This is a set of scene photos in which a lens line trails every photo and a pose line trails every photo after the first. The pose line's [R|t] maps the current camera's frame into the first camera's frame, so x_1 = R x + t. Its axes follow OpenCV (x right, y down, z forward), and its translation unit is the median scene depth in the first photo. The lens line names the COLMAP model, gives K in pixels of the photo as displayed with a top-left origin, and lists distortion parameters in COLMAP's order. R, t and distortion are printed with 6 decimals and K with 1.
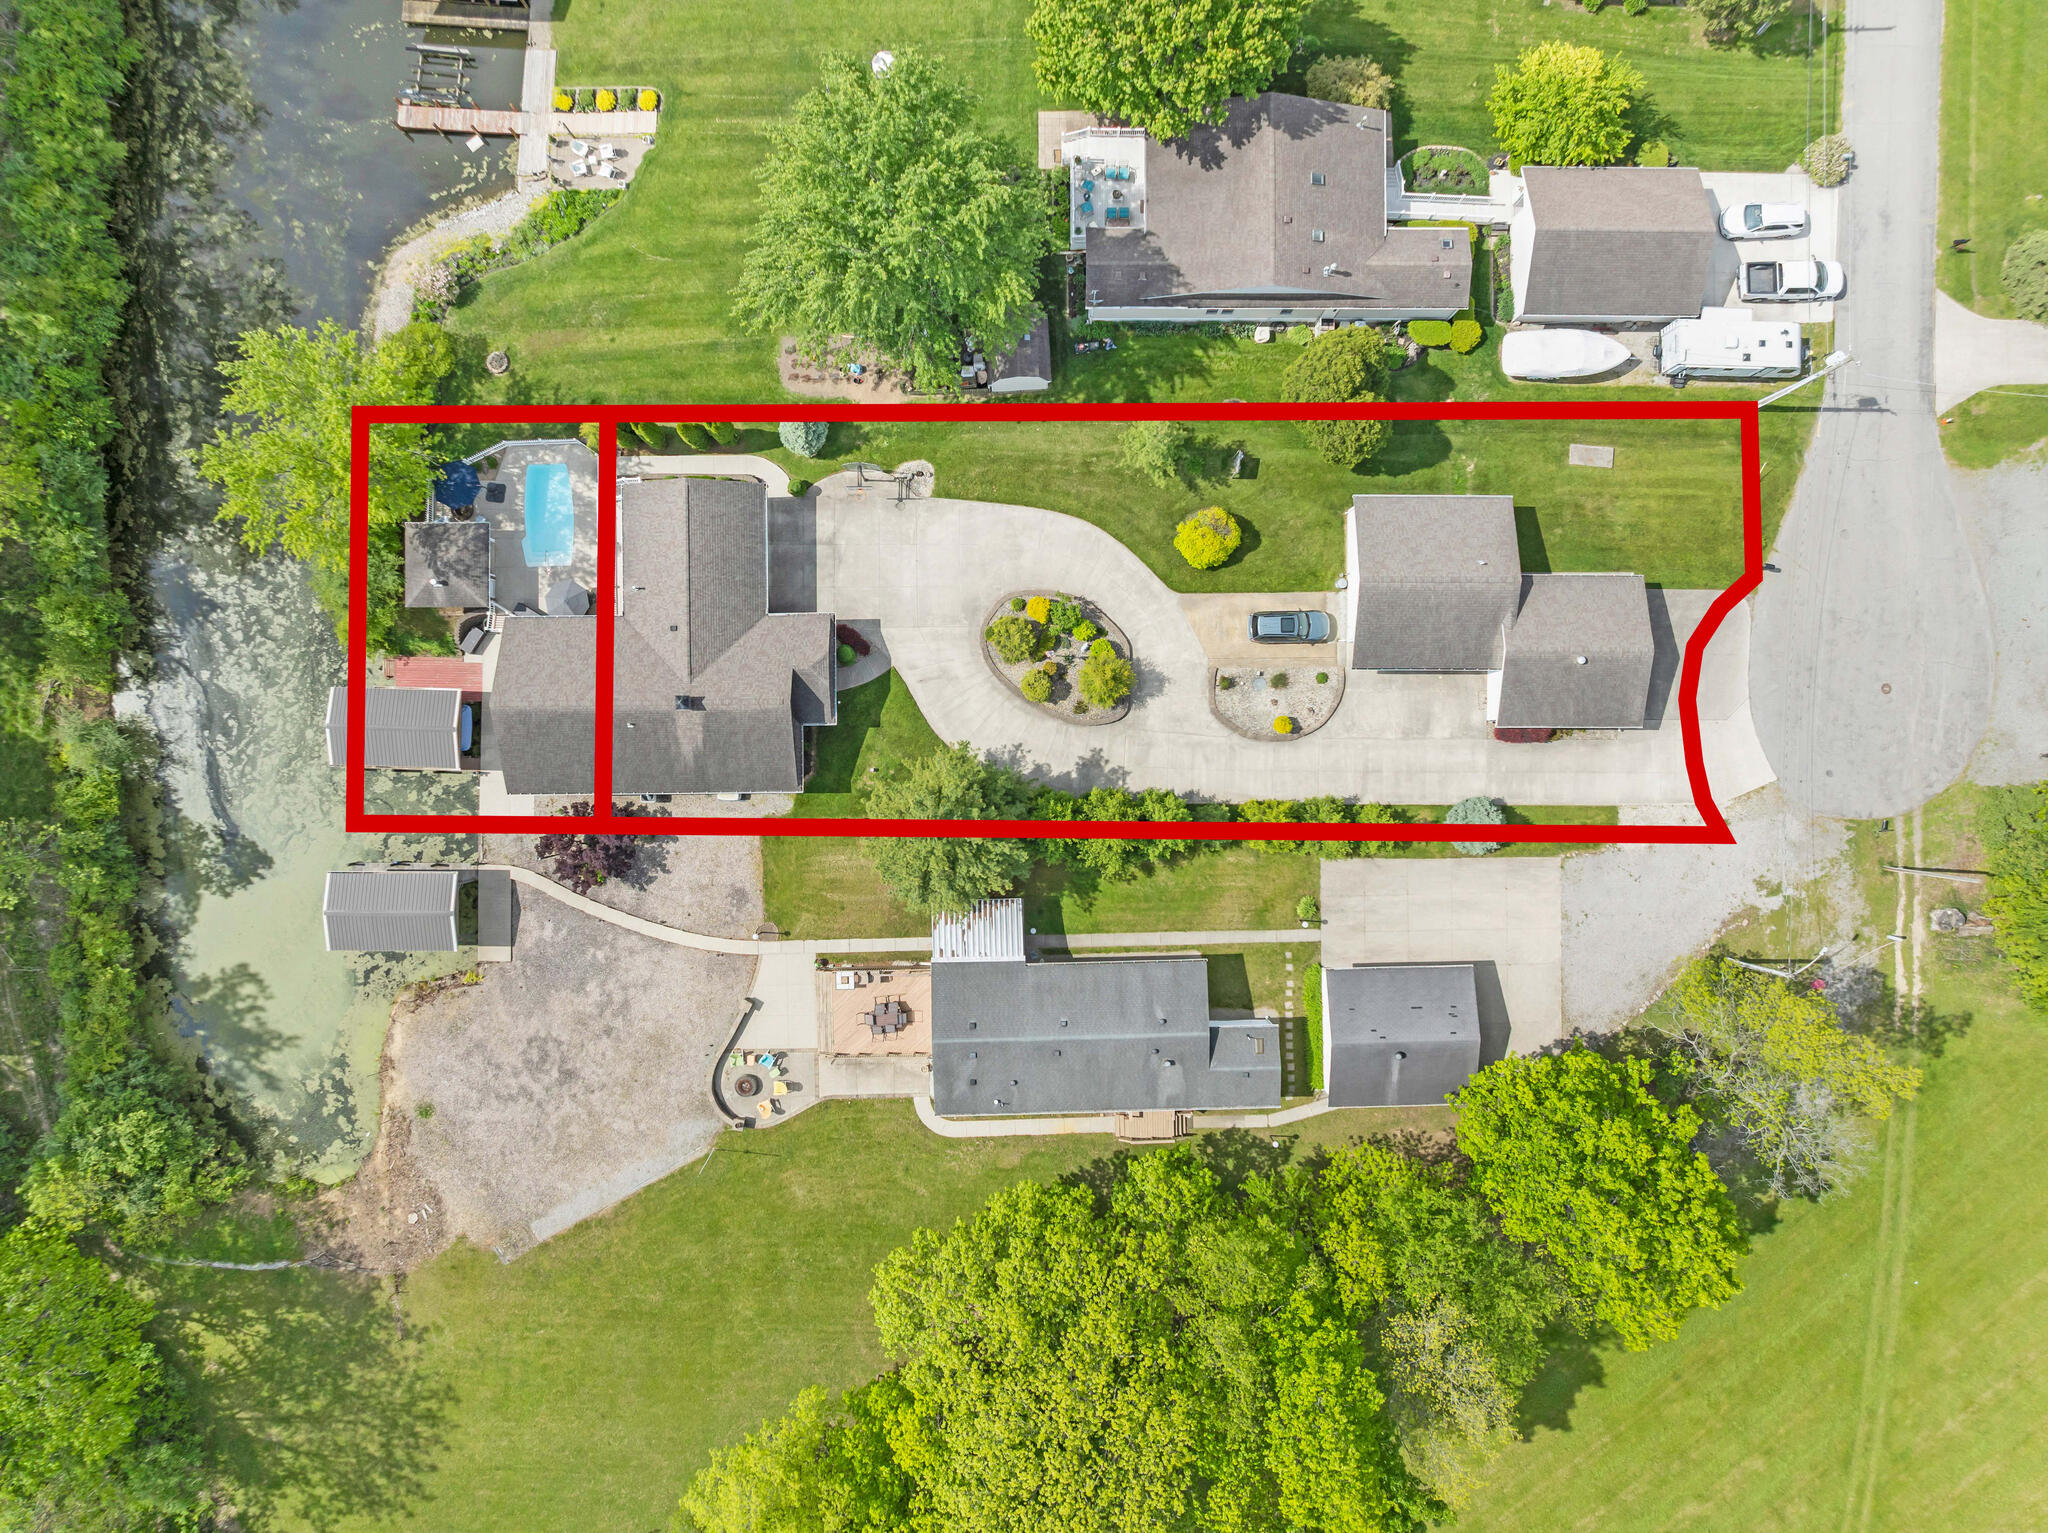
lens RADIAL K [[1436.4, 0, 1024.0], [0, 1436.4, 766.5], [0, 0, 1]] dist [-0.021397, -0.016090]
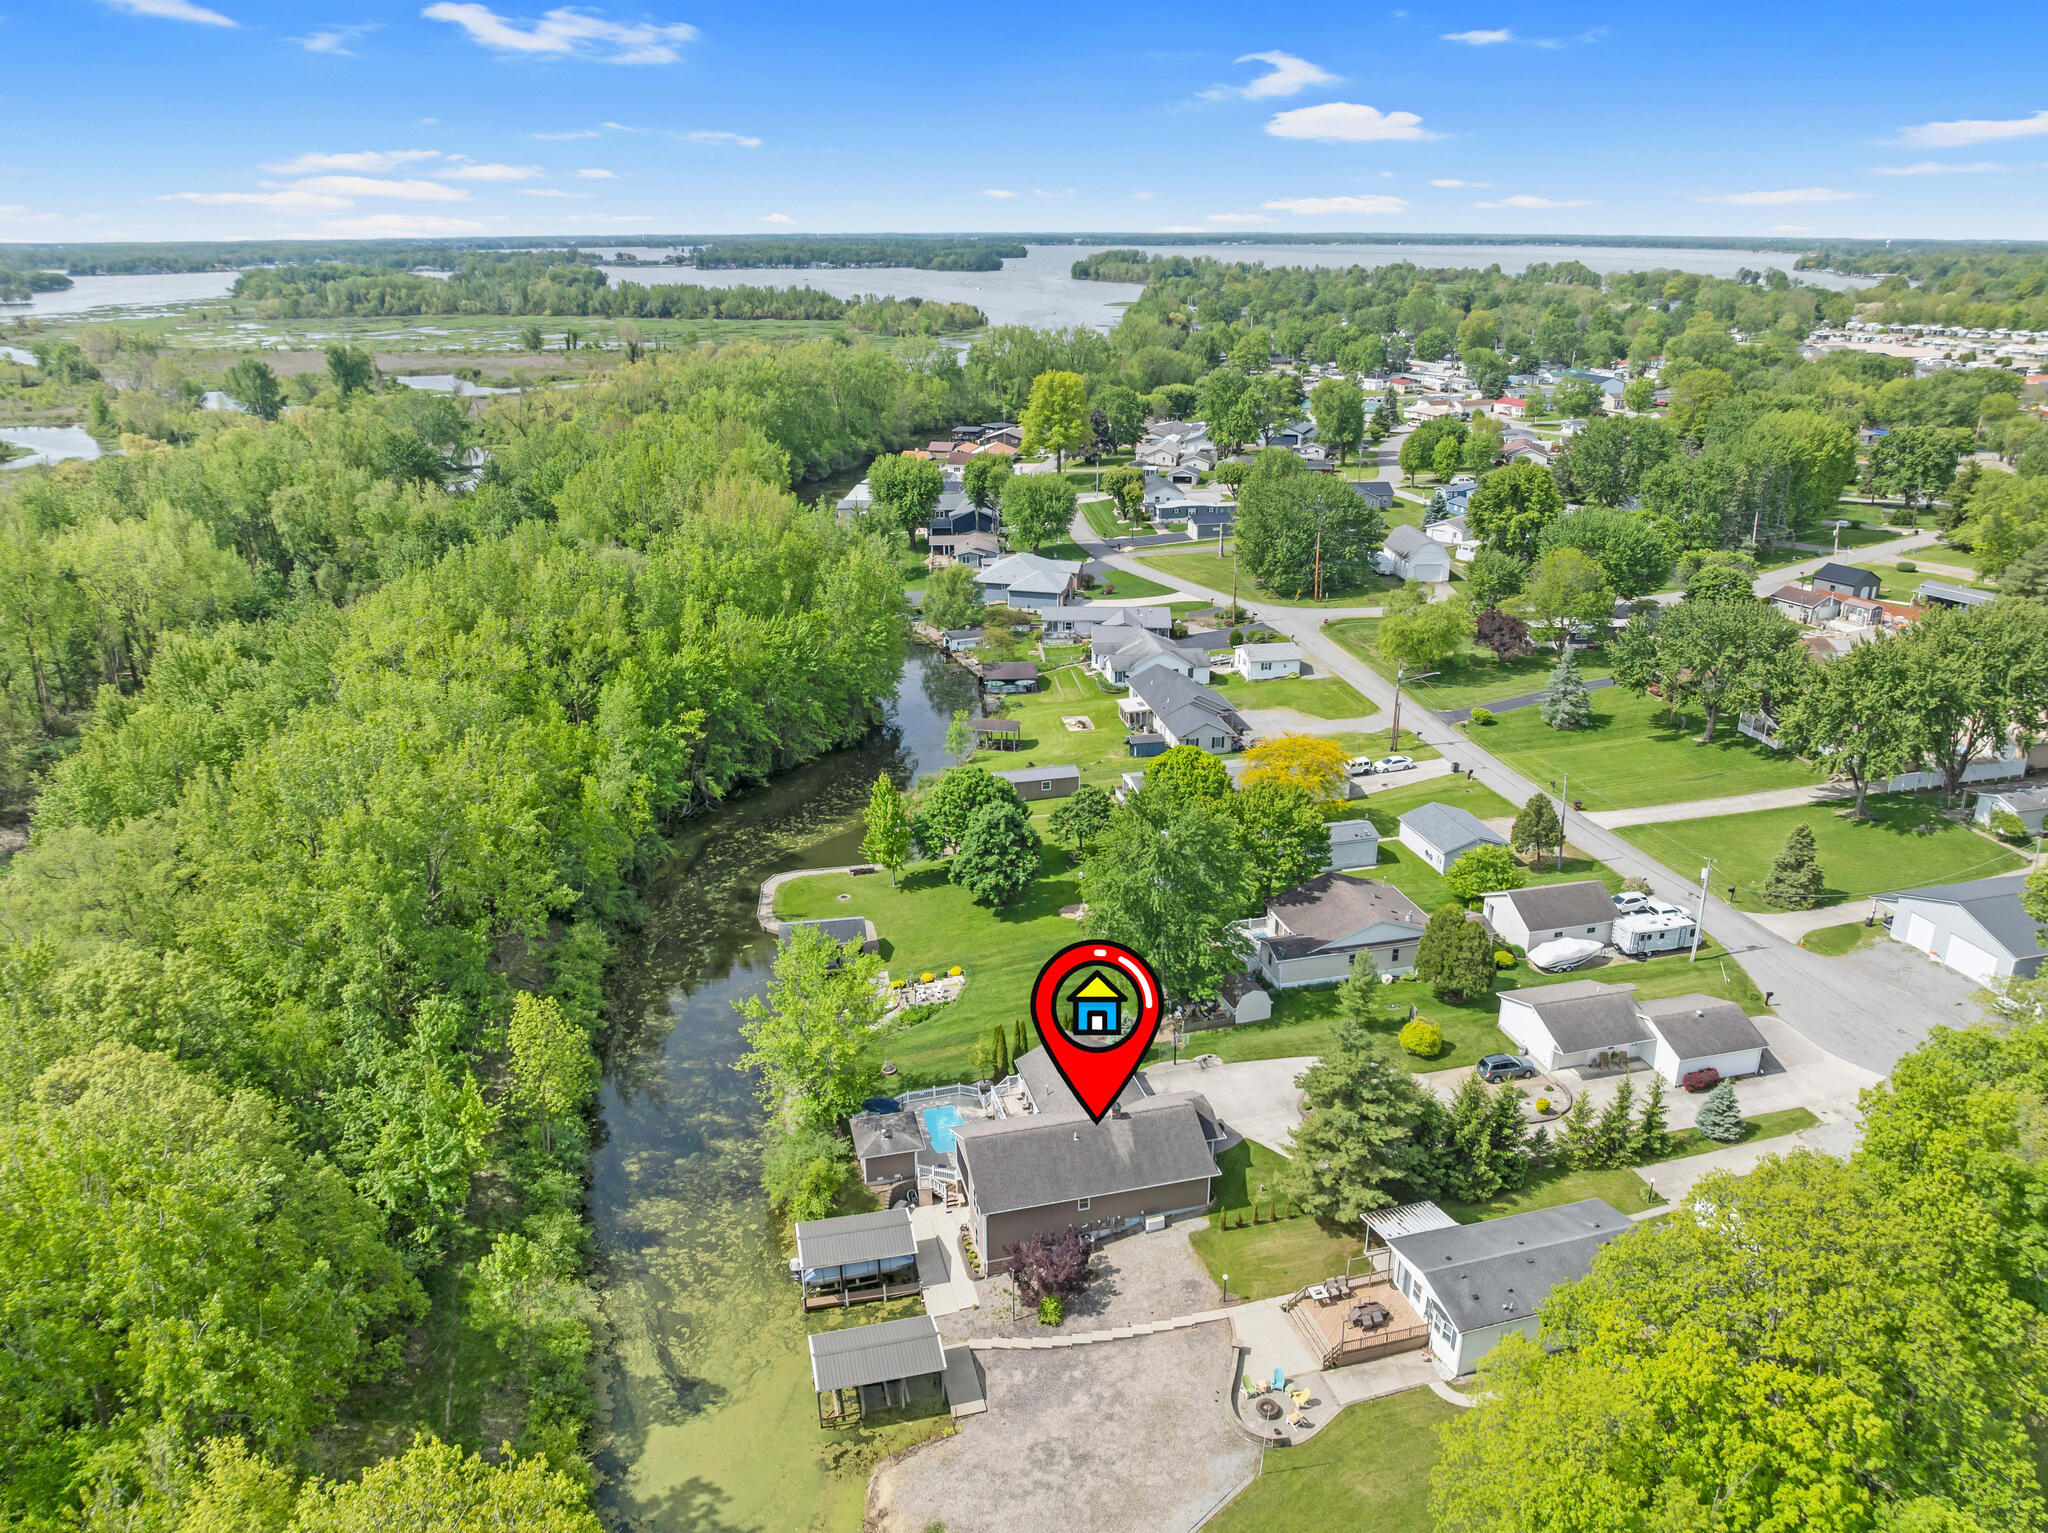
lens RADIAL K [[1438.3, 0, 1029.3], [0, 1438.3, 775.7], [0, 0, 1]] dist [-0.025202, -0.009885]
pose [[0.969607, -0.091292, 0.227000, -0.519384], [0.244558, 0.333612, -0.910436, 0.902506], [0.007386, 0.938280, 0.345799, 0.255247]]
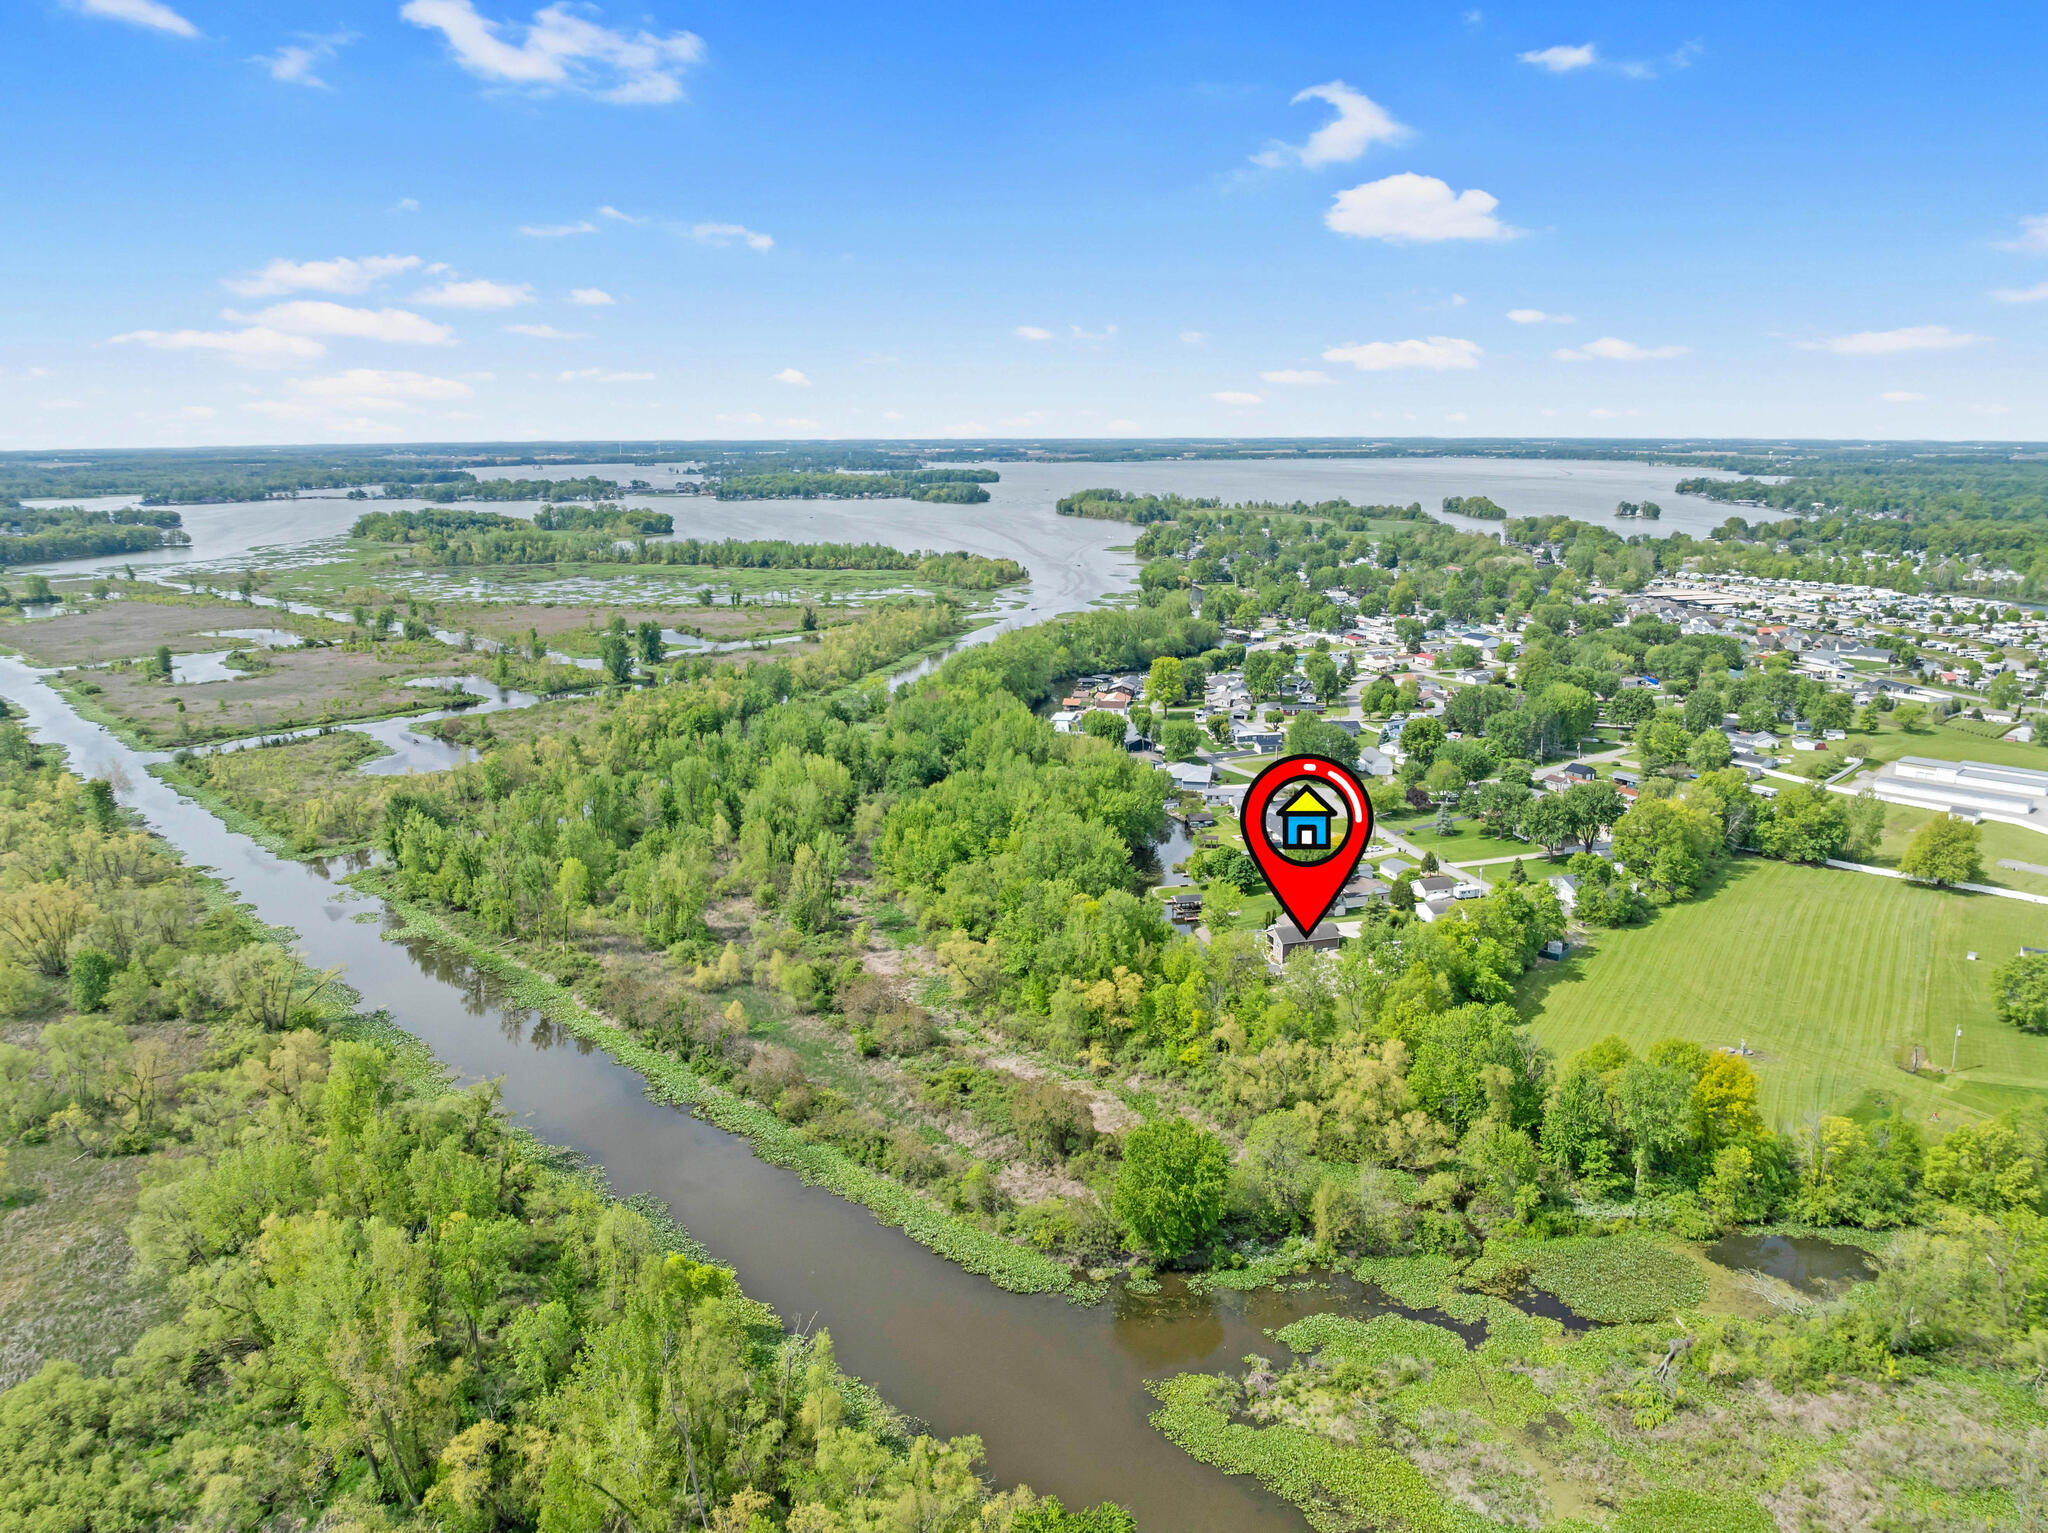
lens RADIAL K [[1436.4, 0, 1024.0], [0, 1436.4, 766.5], [0, 0, 1]] dist [-0.021397, -0.016090]
pose [[0.960532, -0.070658, 0.269046, -2.140821], [0.277934, 0.203980, -0.938693, 3.610981], [0.011446, 0.976422, 0.215568, -0.467207]]
